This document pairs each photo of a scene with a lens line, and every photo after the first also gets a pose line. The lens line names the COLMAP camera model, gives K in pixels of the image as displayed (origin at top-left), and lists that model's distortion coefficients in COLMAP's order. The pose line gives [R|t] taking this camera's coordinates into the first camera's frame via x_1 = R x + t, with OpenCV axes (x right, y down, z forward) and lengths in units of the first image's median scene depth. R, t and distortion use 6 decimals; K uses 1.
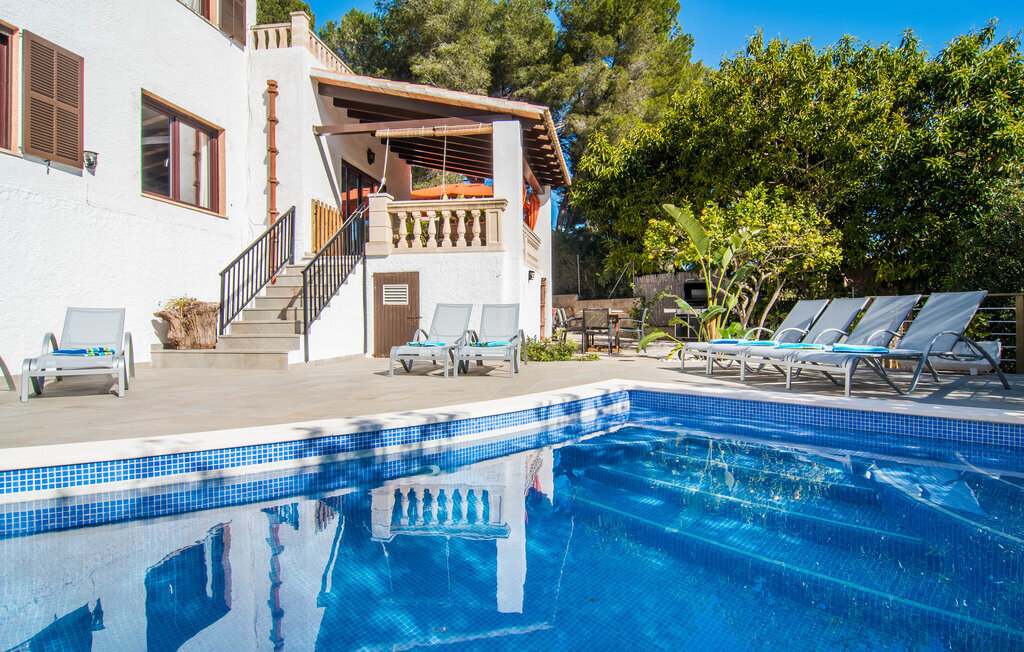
lens RADIAL K [[578.4, 0, 510.0], [0, 578.4, 325.2], [0, 0, 1]] dist [-0.004819, 0.001239]
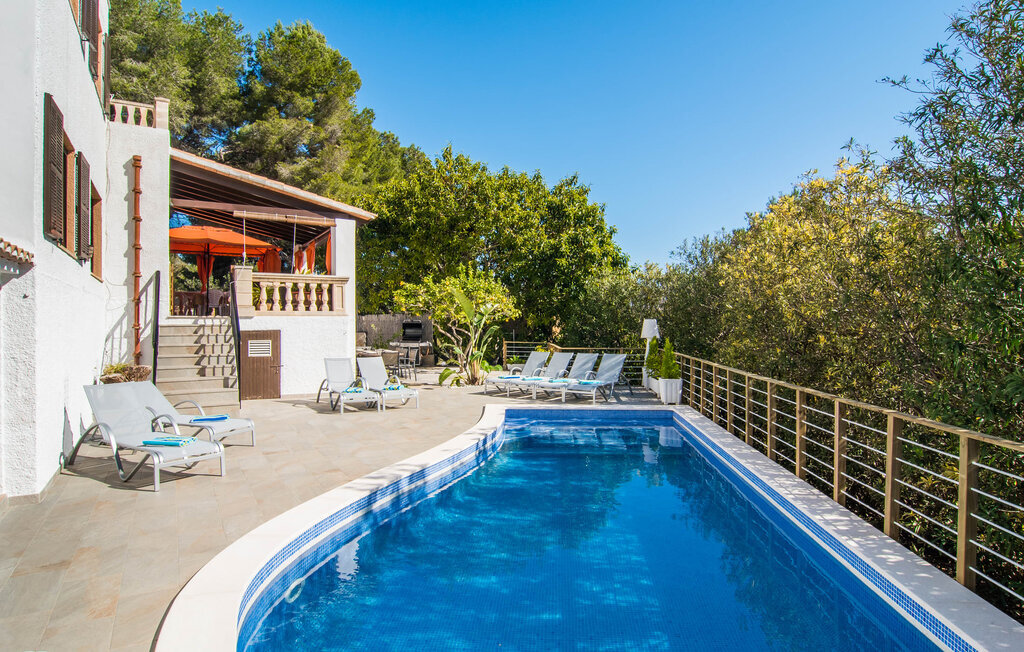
lens RADIAL K [[578.4, 0, 512.6], [0, 578.4, 325.5], [0, 0, 1]] dist [-0.004819, 0.001239]
pose [[0.780355, 0.002639, 0.625331, -0.536187], [0.010754, 0.999787, -0.017639, -0.072903], [-0.625244, 0.020490, 0.780160, -0.295540]]
